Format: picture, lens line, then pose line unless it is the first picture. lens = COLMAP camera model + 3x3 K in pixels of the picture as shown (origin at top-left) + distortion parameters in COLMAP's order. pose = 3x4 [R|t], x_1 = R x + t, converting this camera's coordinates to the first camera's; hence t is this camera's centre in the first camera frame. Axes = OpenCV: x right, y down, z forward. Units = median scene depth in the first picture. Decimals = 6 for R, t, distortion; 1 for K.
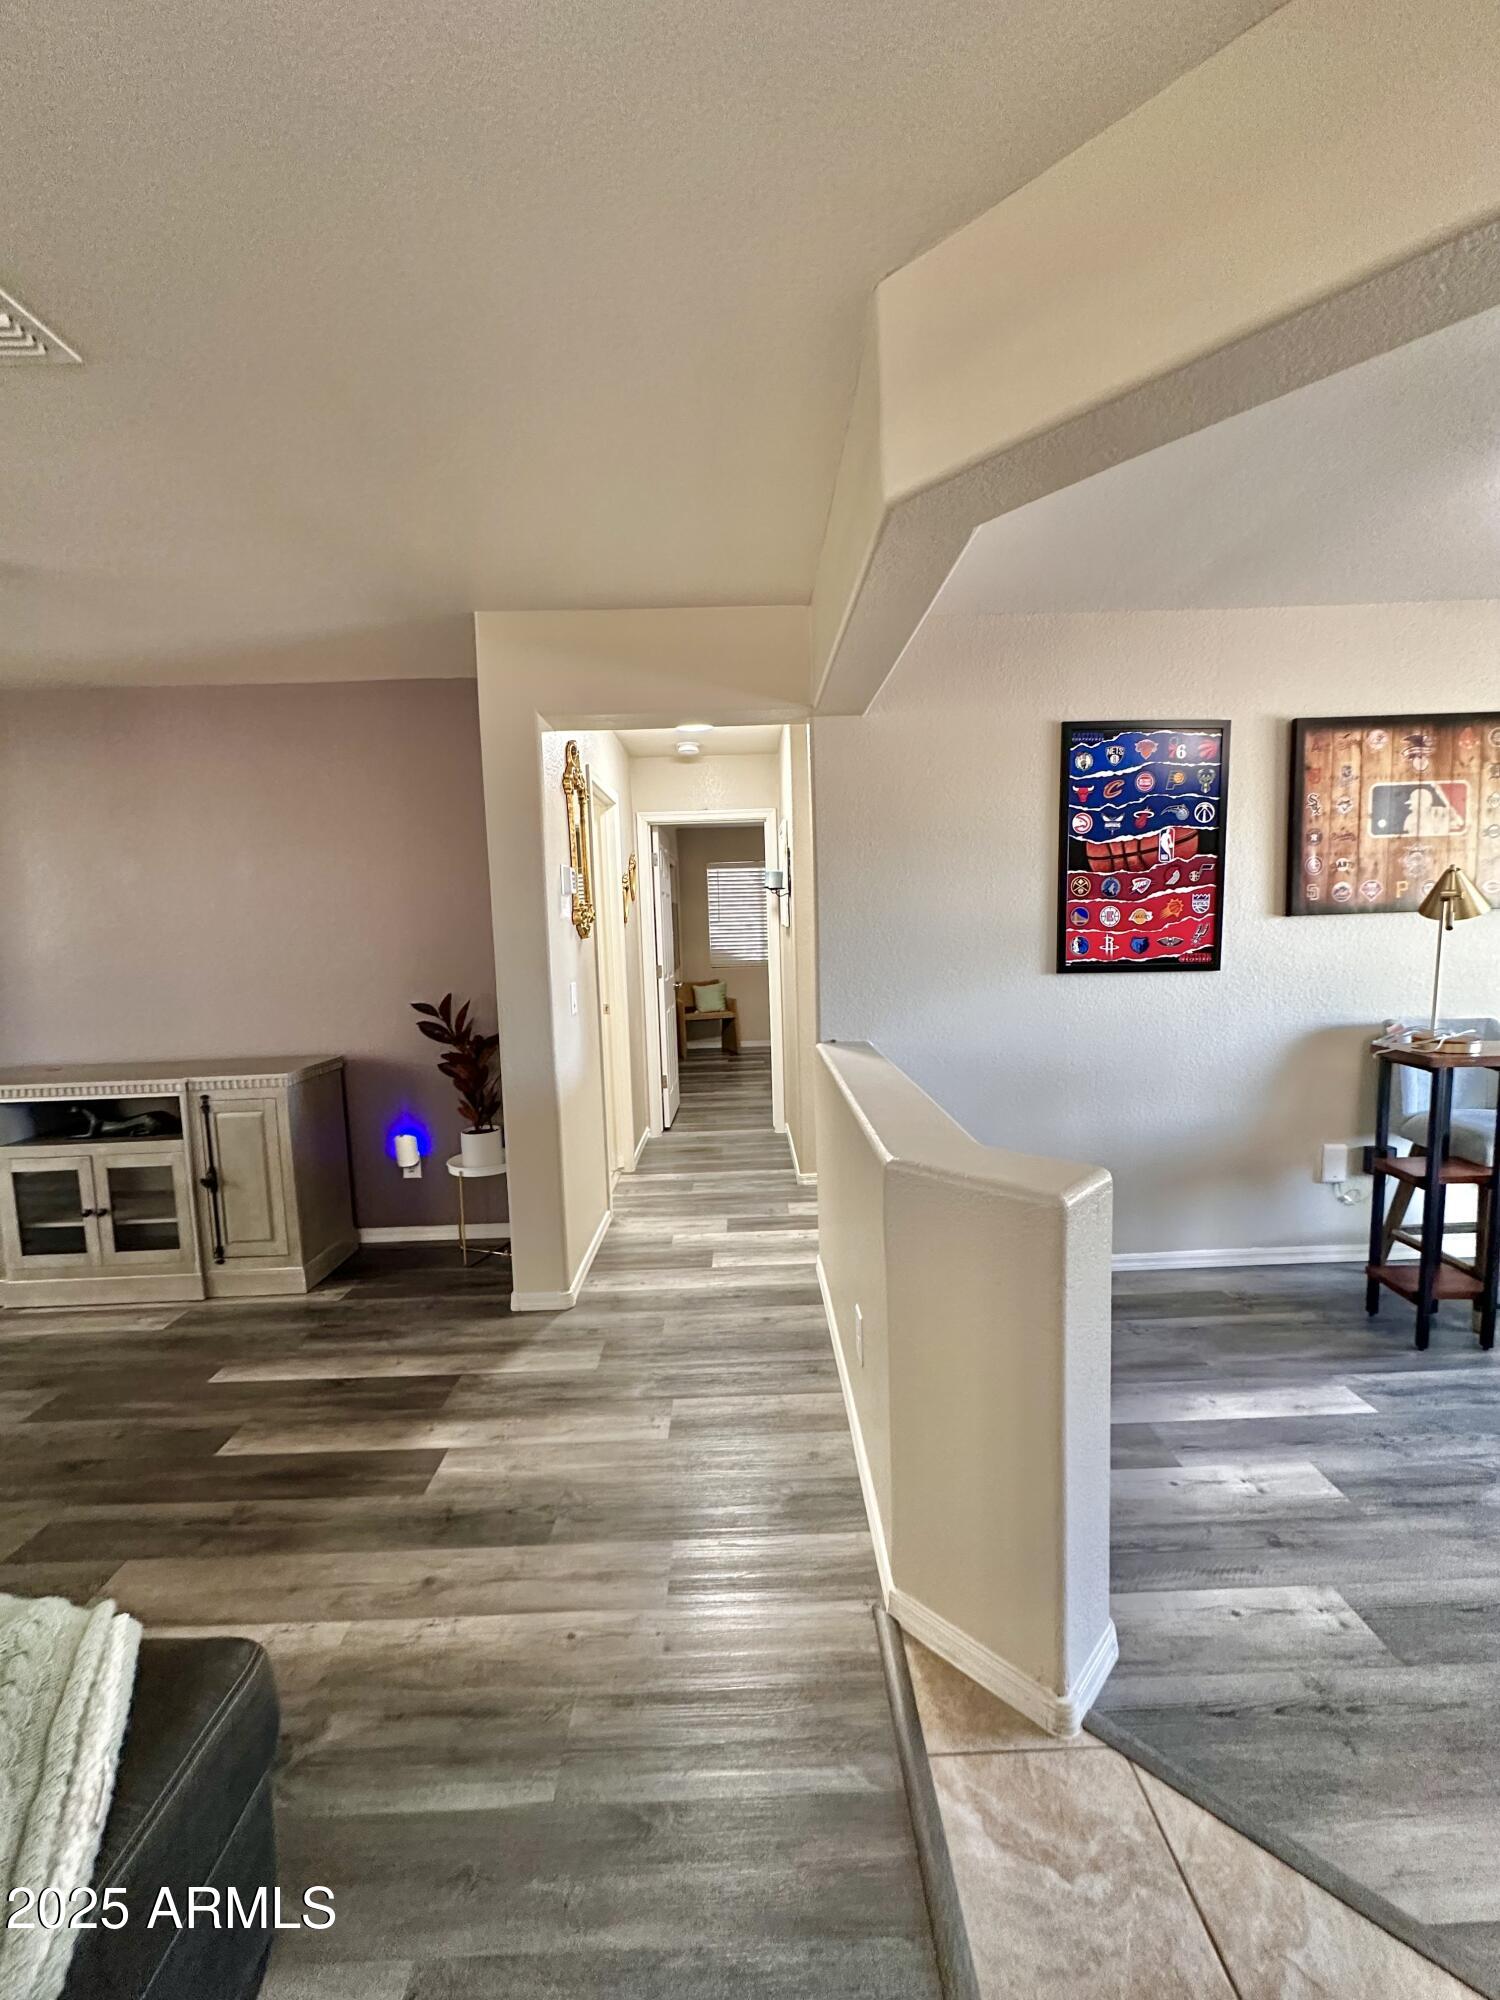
lens RADIAL K [[800.2, 0, 751.6], [0, 800.2, 1005.2], [0, 0, 1]] dist [-0.000458, 0.000108]
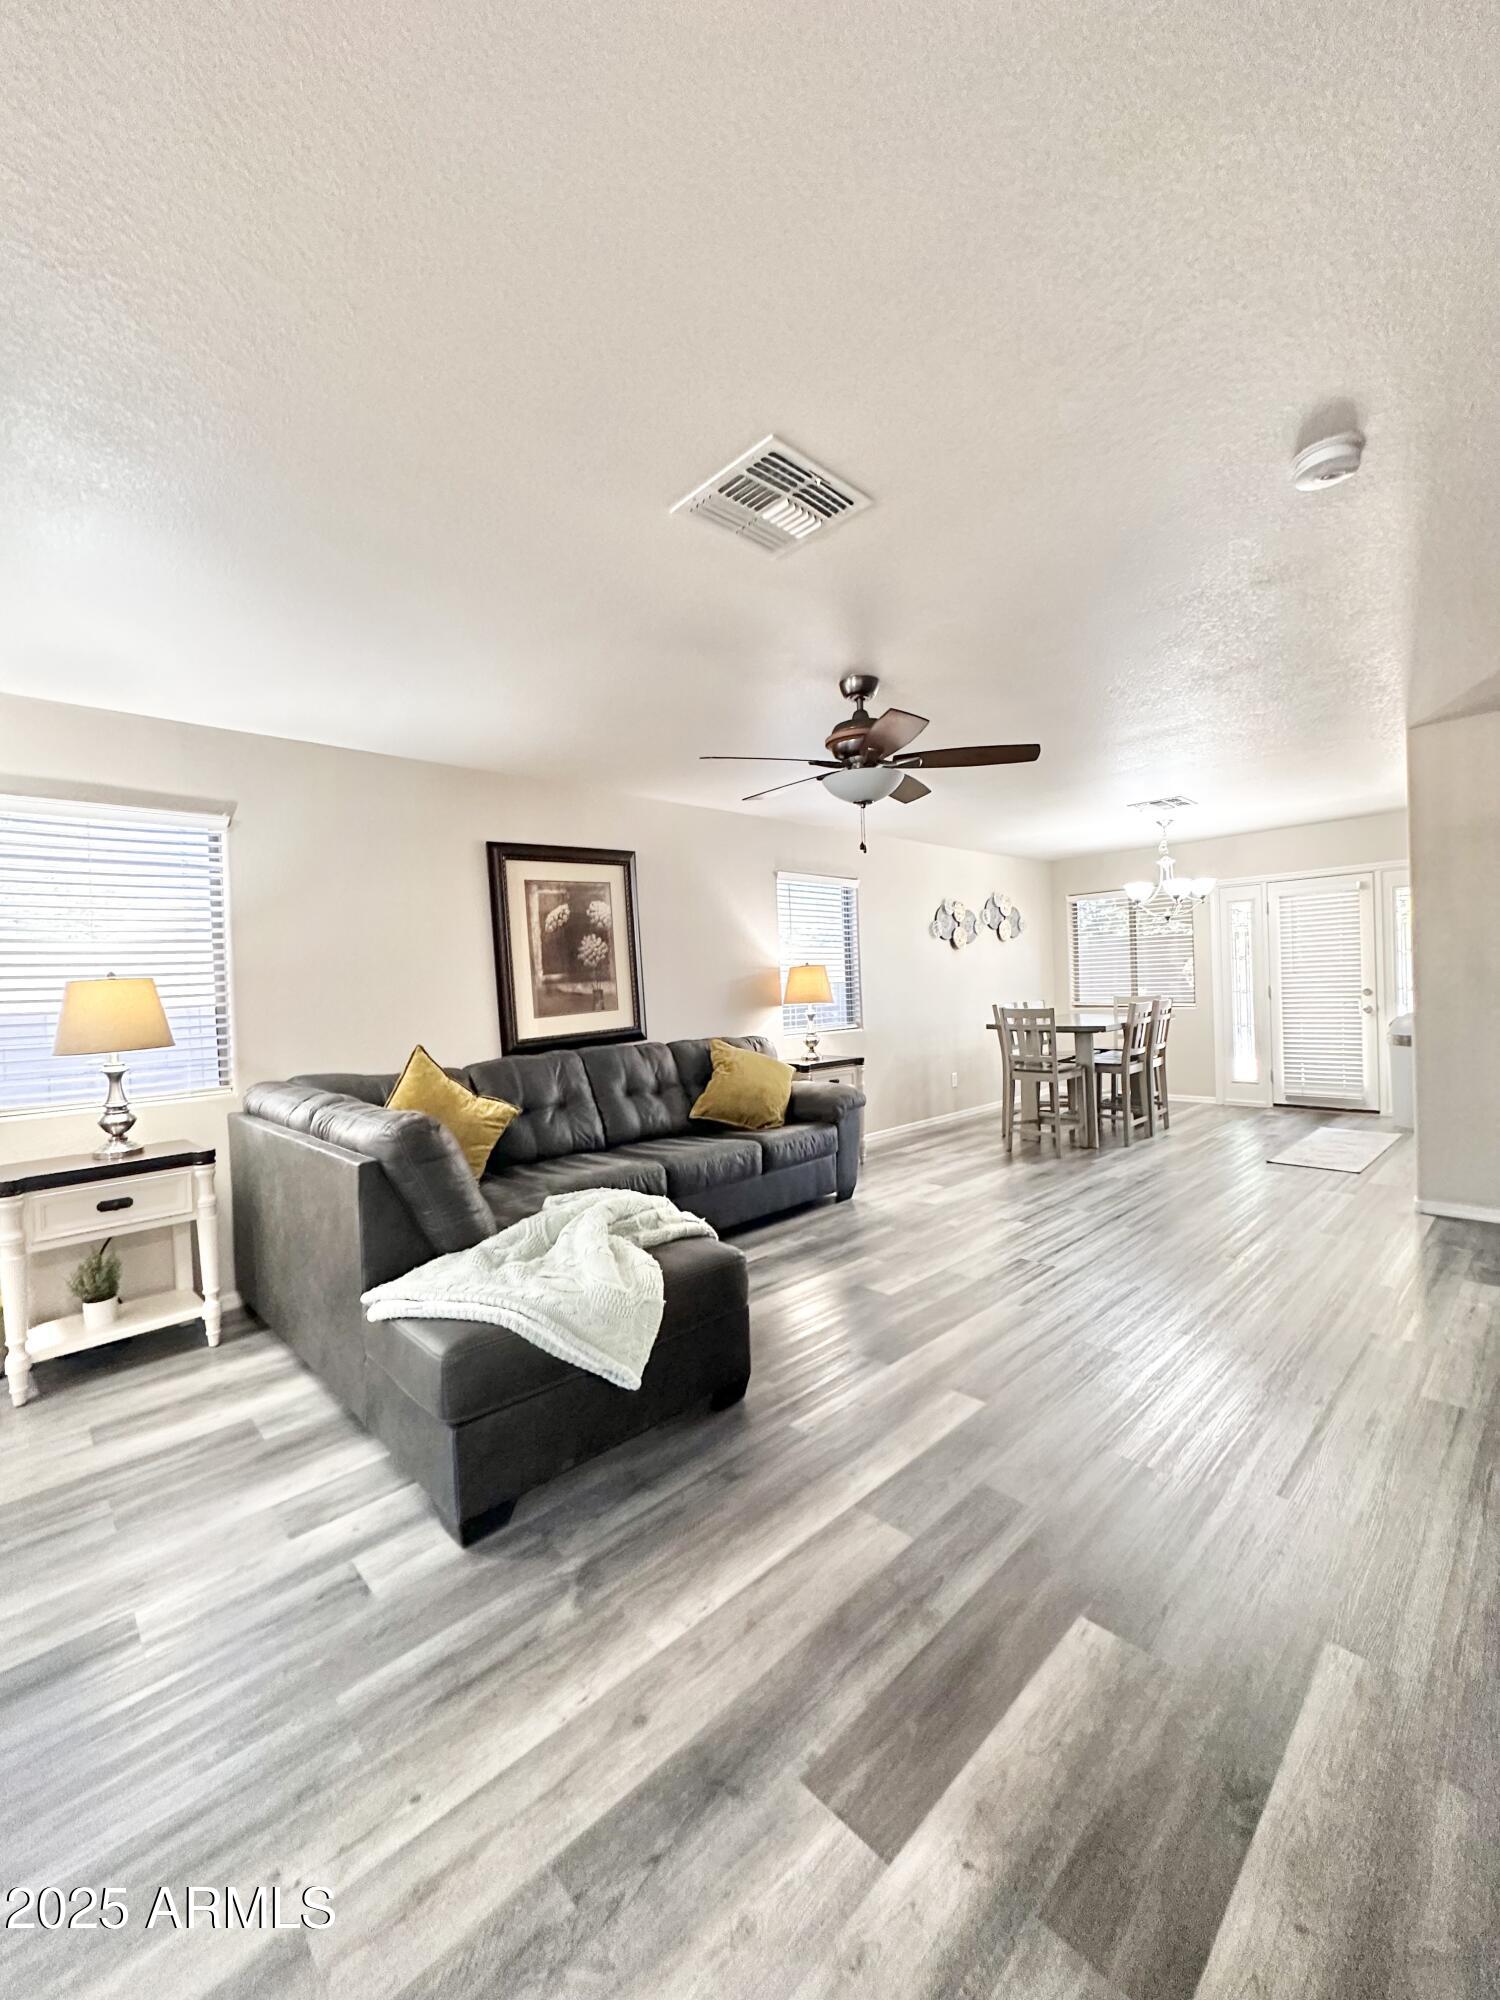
lens RADIAL K [[800.2, 0, 750.9], [0, 800.2, 1004.8], [0, 0, 1]] dist [-0.000458, 0.000108]
pose [[-0.734668, 0.070666, -0.674737, 0.015721], [-0.003514, 0.994151, 0.107945, -0.099650], [0.678418, 0.081675, -0.730122, 1.577199]]
